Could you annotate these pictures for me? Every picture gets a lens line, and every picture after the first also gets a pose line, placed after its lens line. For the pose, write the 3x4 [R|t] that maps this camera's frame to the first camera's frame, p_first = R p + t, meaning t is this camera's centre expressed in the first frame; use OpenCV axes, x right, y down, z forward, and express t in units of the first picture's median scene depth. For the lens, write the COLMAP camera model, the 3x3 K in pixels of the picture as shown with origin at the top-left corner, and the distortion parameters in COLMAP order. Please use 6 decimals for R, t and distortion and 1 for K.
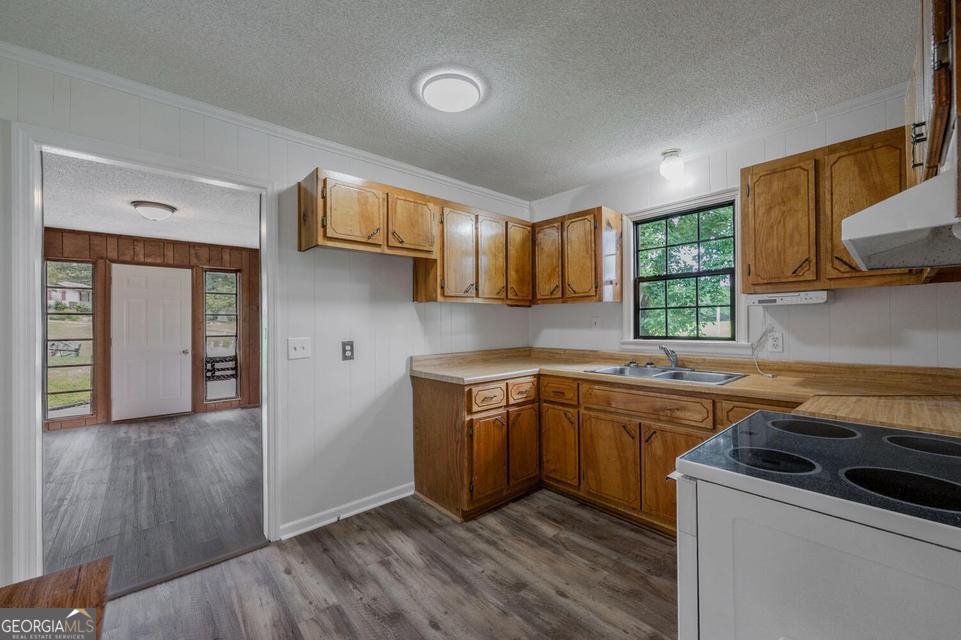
lens RADIAL K [[387.0, 0, 498.2], [0, 387.0, 320.6], [0, 0, 1]] dist [0.001774, -0.001502]
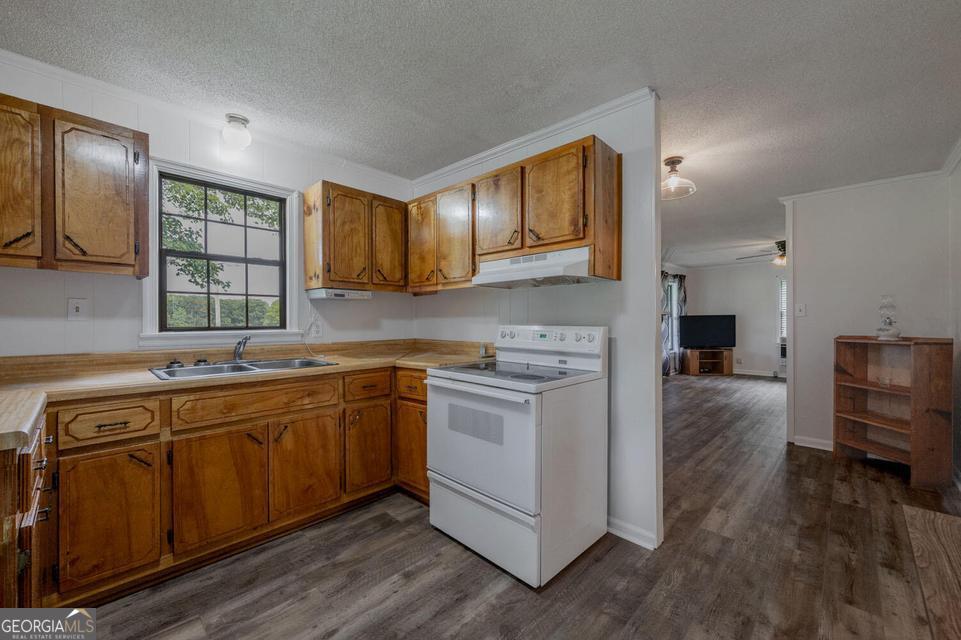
lens RADIAL K [[387.0, 0, 470.2], [0, 387.0, 317.6], [0, 0, 1]] dist [0.001774, -0.001502]
pose [[-0.053264, 0.011417, 0.998515, -0.749802], [-0.012825, 0.999844, -0.012116, 0.041255], [-0.998498, -0.013451, -0.053109, 0.827032]]
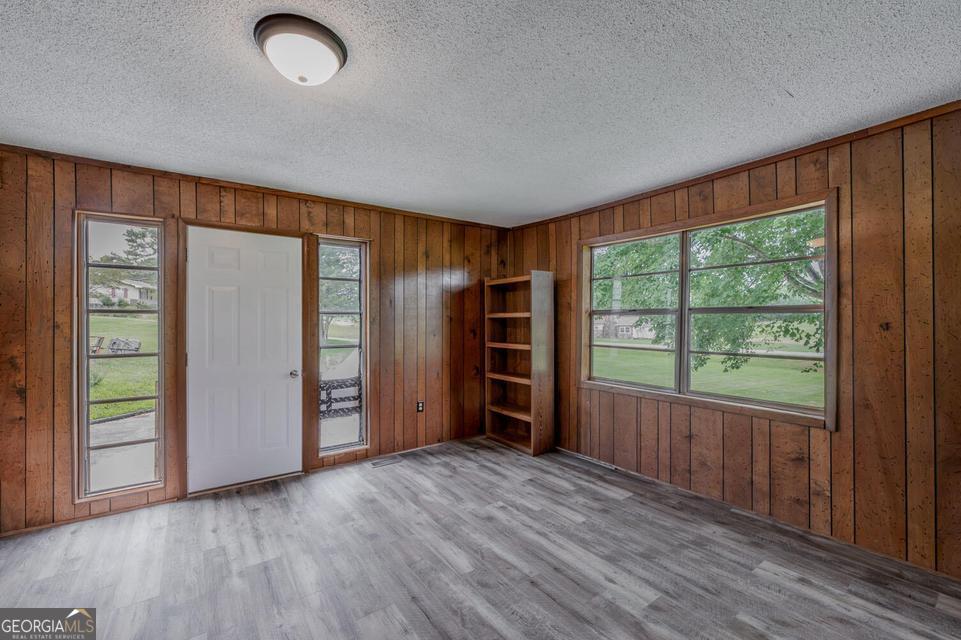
lens RADIAL K [[387.0, 0, 470.1], [0, 387.0, 321.9], [0, 0, 1]] dist [0.001774, -0.001502]
pose [[0.993034, 0.004612, -0.117736, -0.165130], [-0.003343, 0.999934, 0.010969, -0.003109], [0.117779, -0.010499, 0.992984, 0.153100]]
